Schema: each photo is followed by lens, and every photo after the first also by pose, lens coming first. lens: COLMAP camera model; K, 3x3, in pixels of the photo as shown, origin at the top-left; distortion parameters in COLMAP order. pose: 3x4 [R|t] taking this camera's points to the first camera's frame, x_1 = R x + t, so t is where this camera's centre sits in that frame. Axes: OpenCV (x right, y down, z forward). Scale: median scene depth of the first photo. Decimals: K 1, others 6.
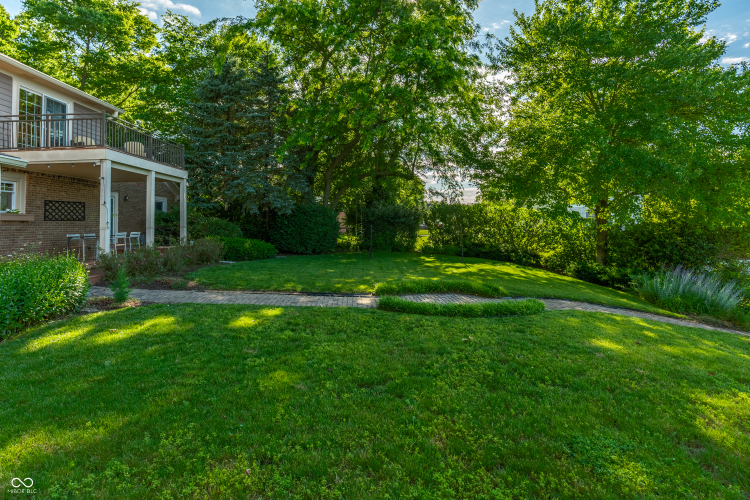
lens RADIAL K [[381.6, 0, 374.2], [0, 381.6, 222.1], [0, 0, 1]] dist [-0.029273, -0.000060]
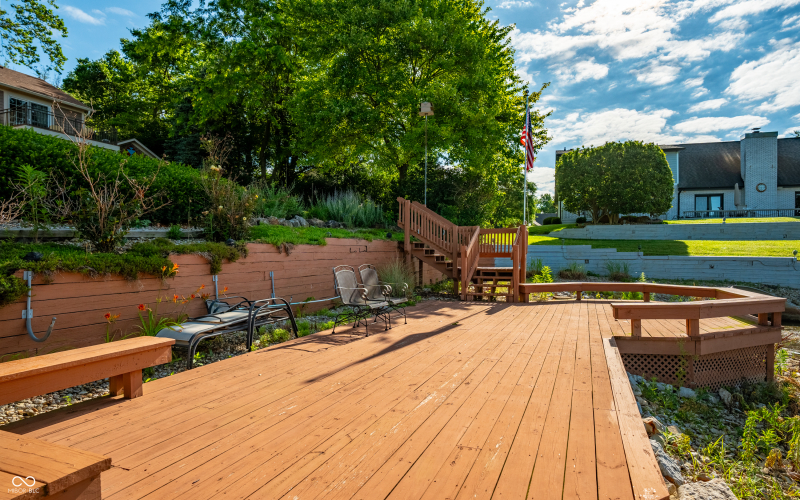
lens RADIAL K [[430.1, 0, 400.0], [0, 430.1, 250.0], [0, 0, 1]] dist [0.001097, 0.013016]
pose [[0.911617, 0.023137, -0.410390, 1.520461], [-0.019781, 0.999727, 0.012423, 0.292119], [0.410565, -0.003207, 0.911826, -0.155232]]
